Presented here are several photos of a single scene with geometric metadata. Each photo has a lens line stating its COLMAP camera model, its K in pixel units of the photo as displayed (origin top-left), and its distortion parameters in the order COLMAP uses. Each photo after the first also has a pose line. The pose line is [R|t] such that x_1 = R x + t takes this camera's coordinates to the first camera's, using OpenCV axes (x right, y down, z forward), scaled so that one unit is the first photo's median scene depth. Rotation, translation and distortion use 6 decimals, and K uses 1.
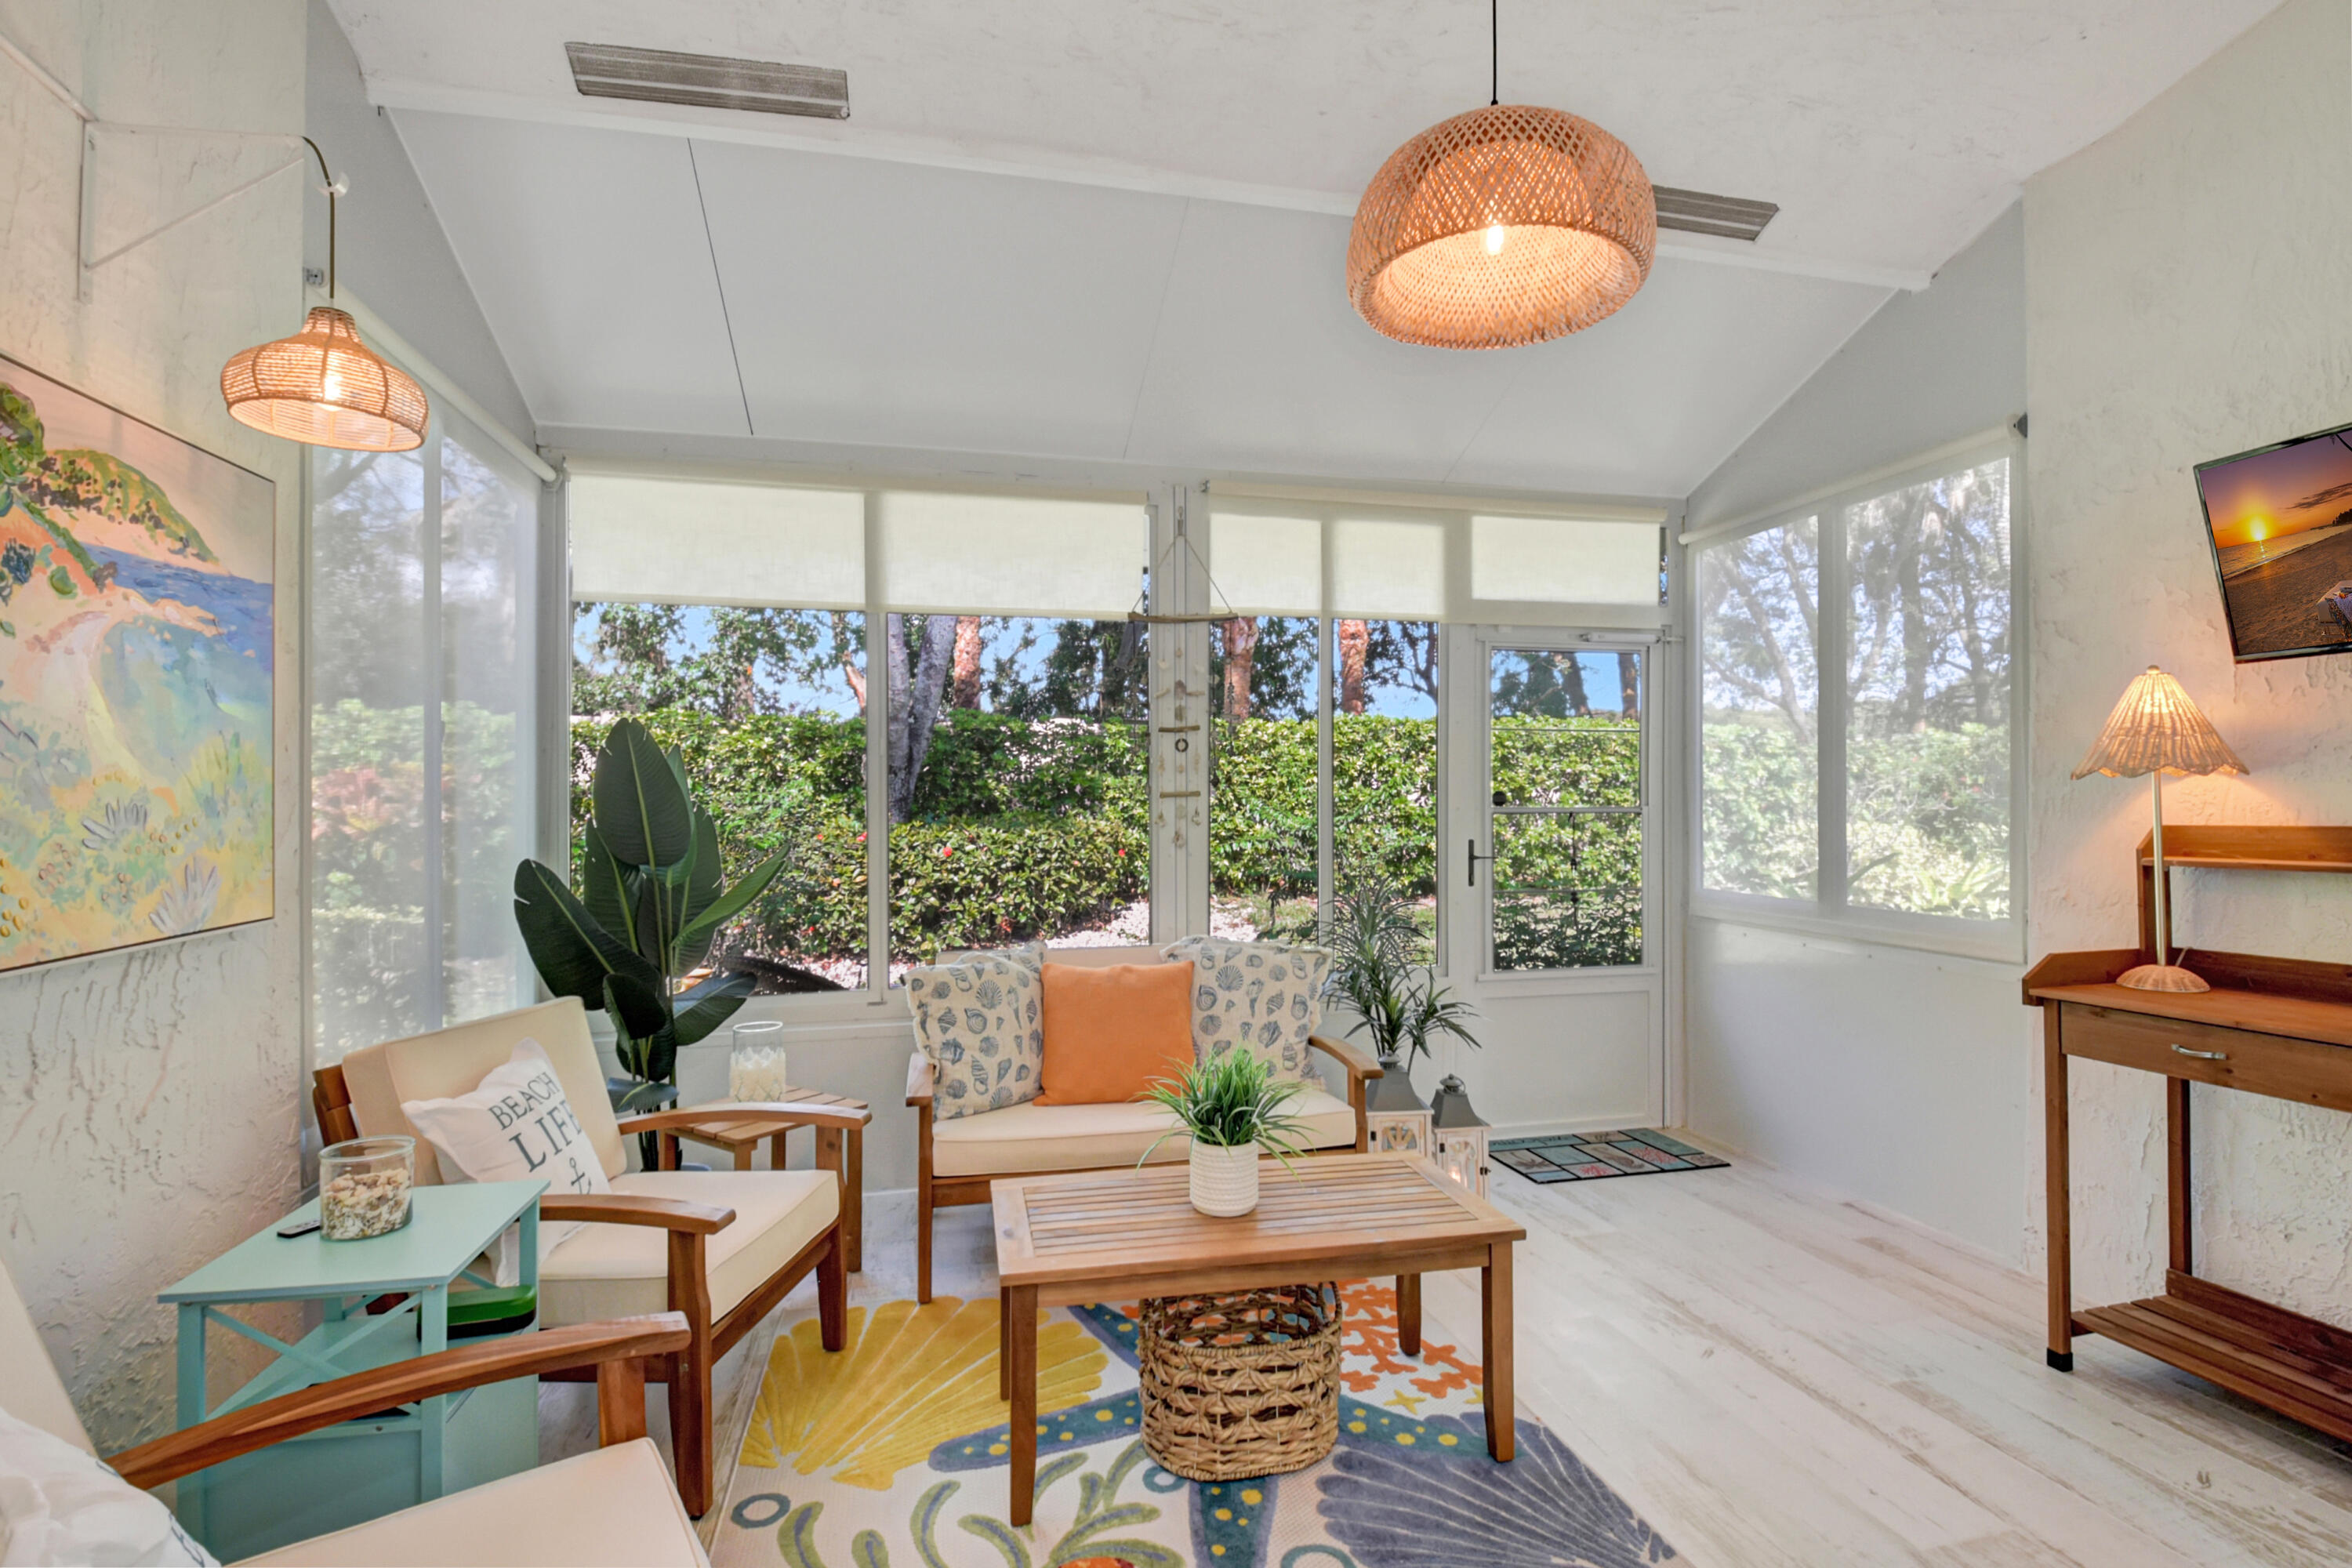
lens RADIAL K [[1119.2, 0, 1180.6], [0, 1119.2, 804.0], [0, 0, 1]] dist [0.039462, -0.037868]
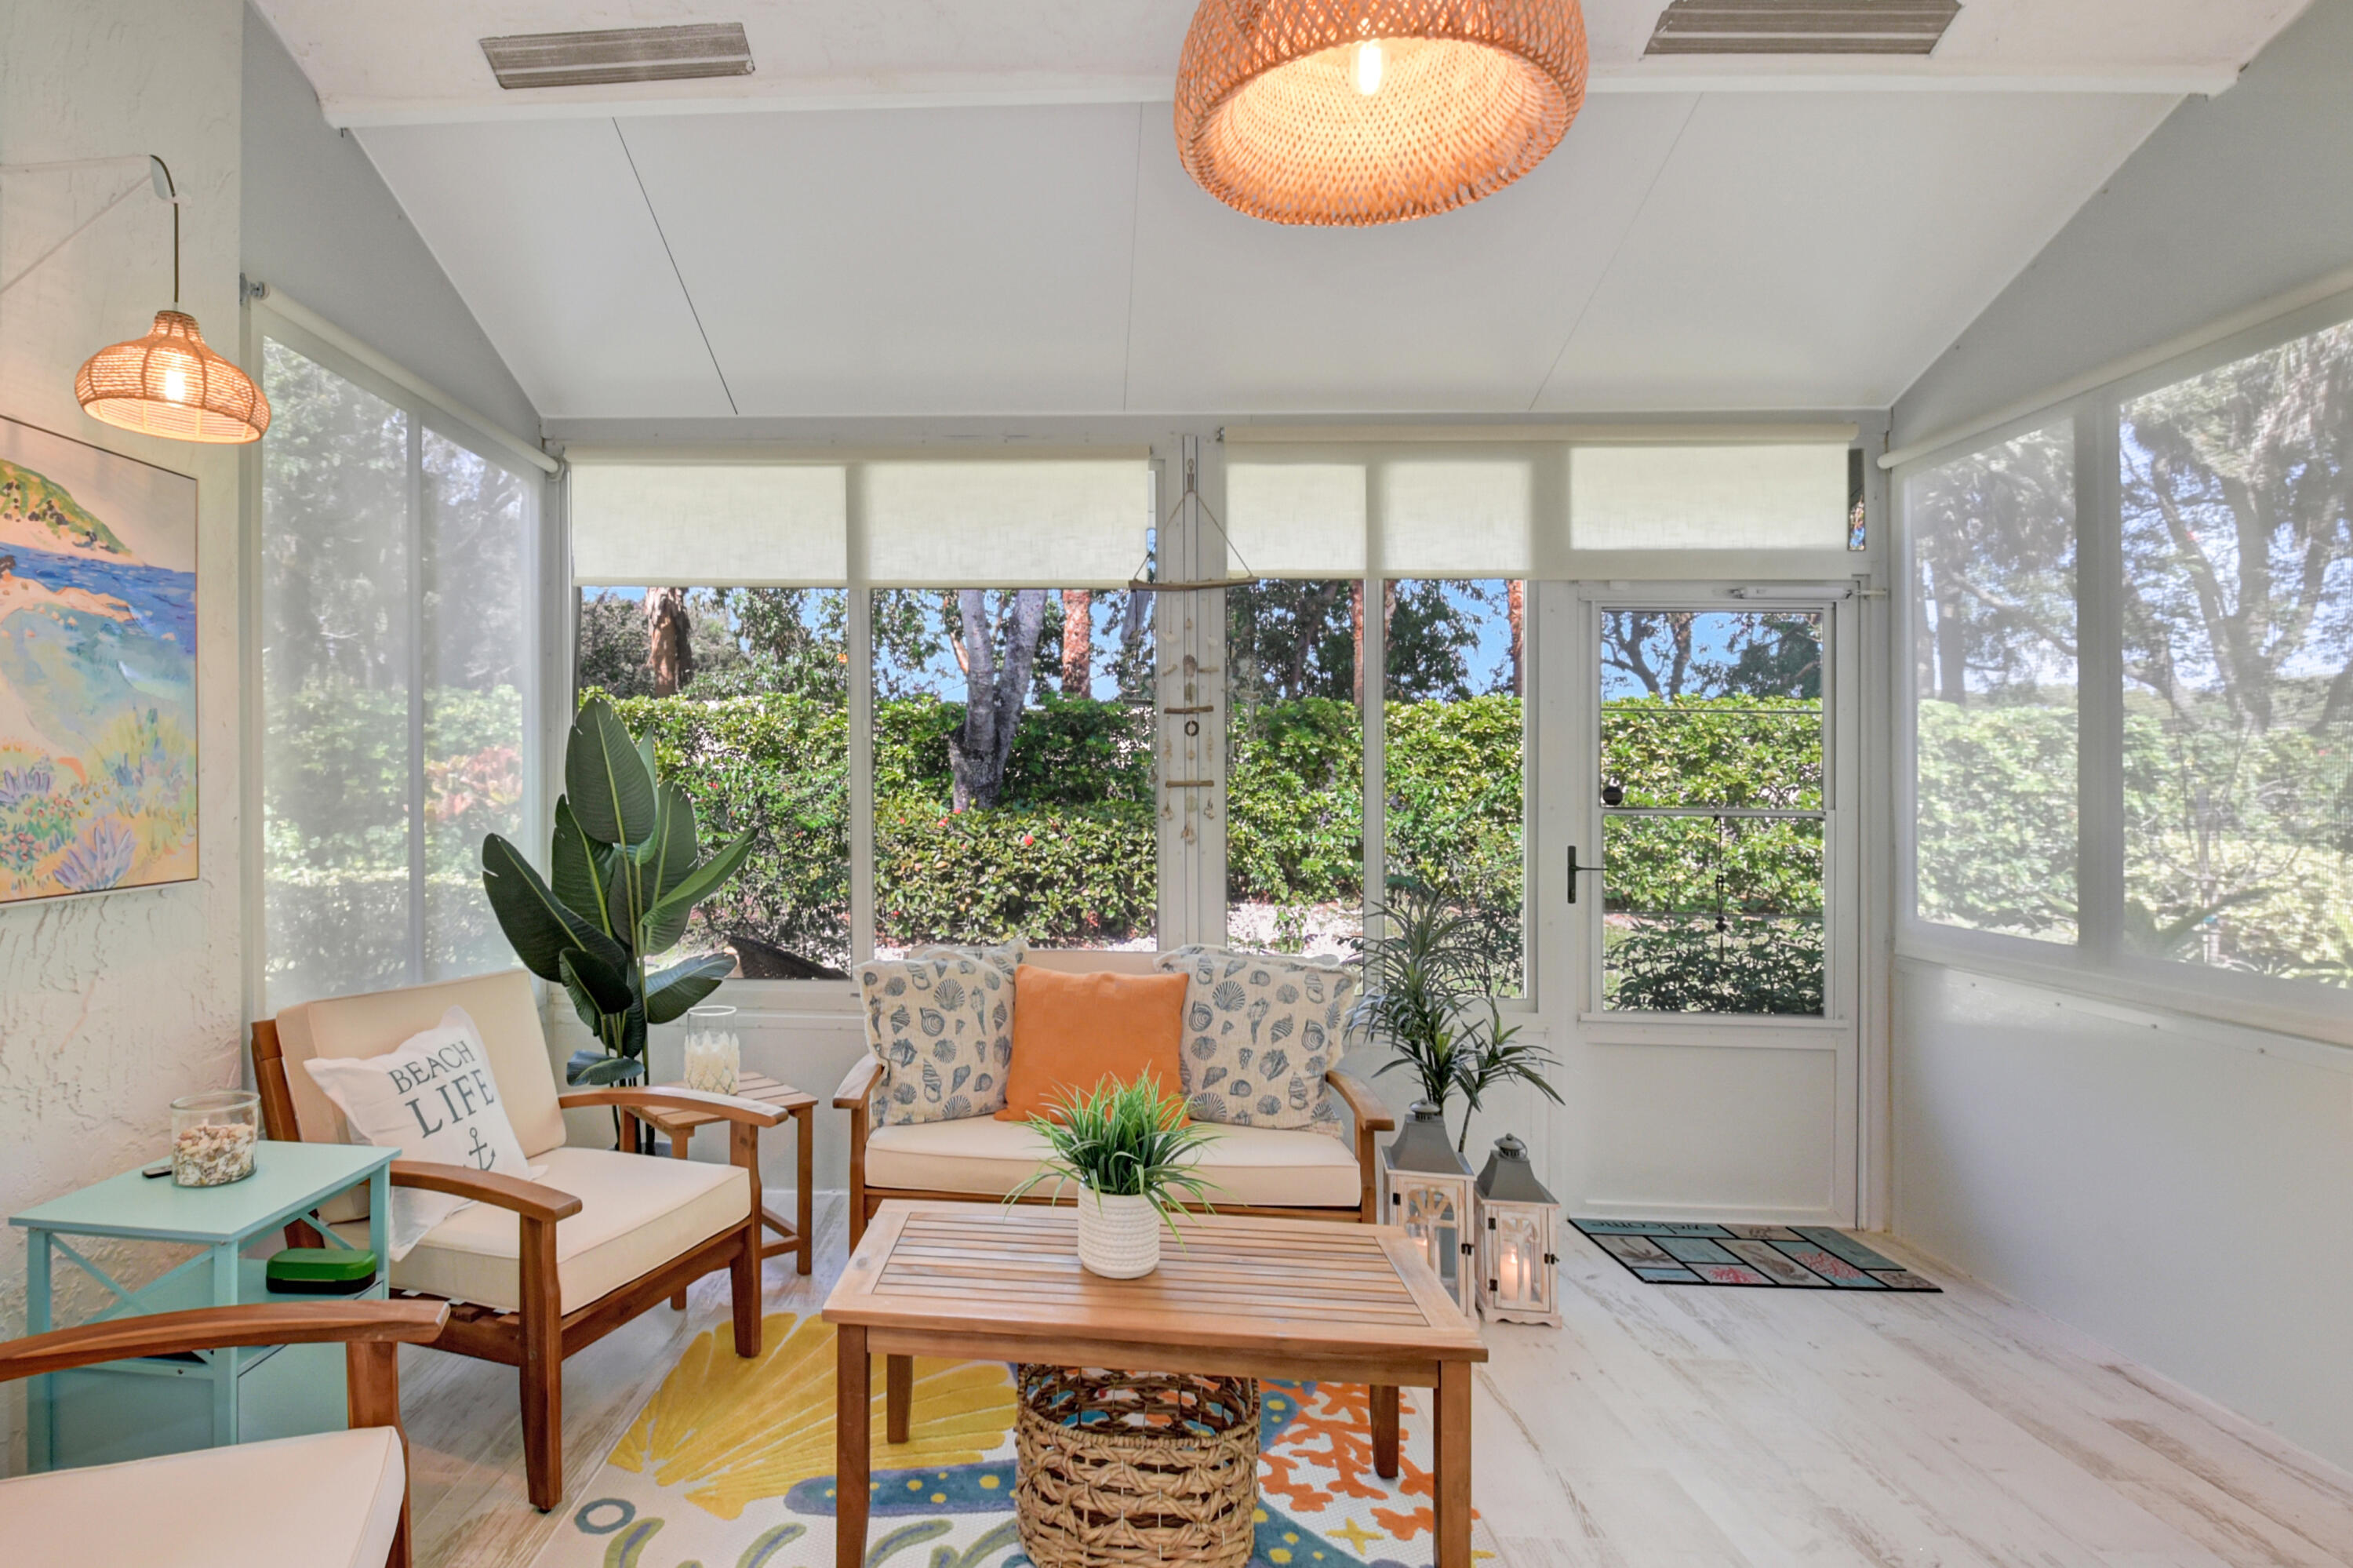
lens RADIAL K [[1145.3, 0, 1125.1], [0, 1145.3, 780.1], [0, 0, 1]] dist [0.028733, -0.030947]
pose [[0.954281, 0.016584, -0.298452, 0.249256], [-0.020339, 0.999748, -0.009478, -0.001833], [0.298220, 0.015115, 0.954378, 0.135440]]
